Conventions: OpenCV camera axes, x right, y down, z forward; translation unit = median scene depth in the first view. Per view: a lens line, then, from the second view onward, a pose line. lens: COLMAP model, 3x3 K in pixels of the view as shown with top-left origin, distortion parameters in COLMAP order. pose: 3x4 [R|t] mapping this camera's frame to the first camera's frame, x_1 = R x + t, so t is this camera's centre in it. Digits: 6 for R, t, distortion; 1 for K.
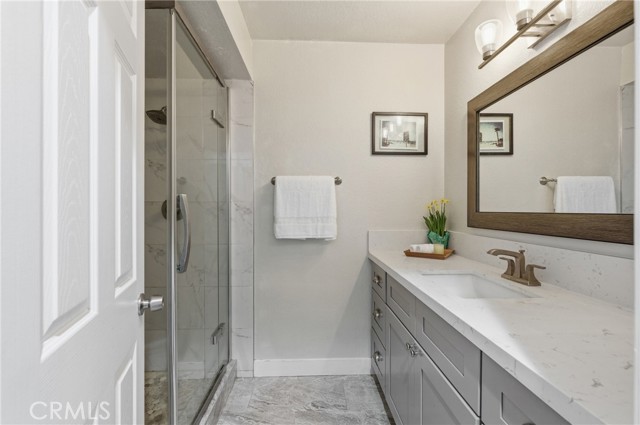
lens RADIAL K [[293.2, 0, 318.9], [0, 293.2, 211.2], [0, 0, 1]] dist [0.000086, -0.002000]
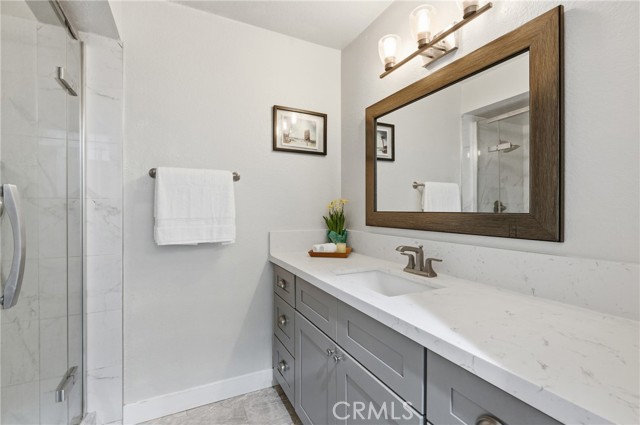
lens RADIAL K [[293.2, 0, 321.7], [0, 293.2, 209.3], [0, 0, 1]] dist [0.000086, -0.002000]
pose [[0.908019, 0.000836, 0.418929, -0.074787], [0.001463, 0.999986, -0.005167, -0.000169], [-0.418927, 0.005305, 0.908004, 0.089307]]
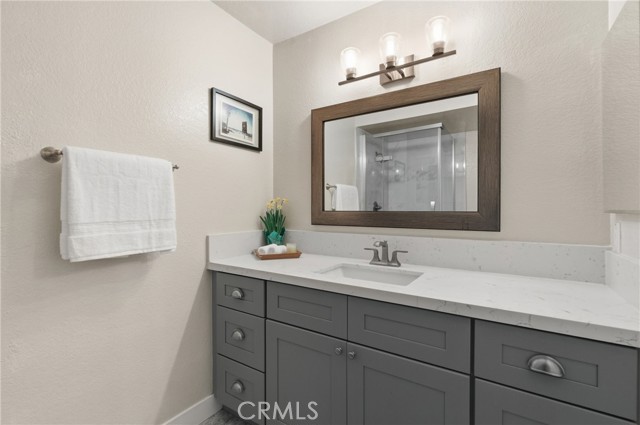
lens RADIAL K [[293.2, 0, 319.7], [0, 293.2, 209.2], [0, 0, 1]] dist [0.000086, -0.002000]
pose [[0.563578, -0.000639, 0.826063, -0.332485], [0.003603, 0.999992, -0.001685, -0.001671], [-0.826055, 0.003925, 0.563576, 0.321909]]
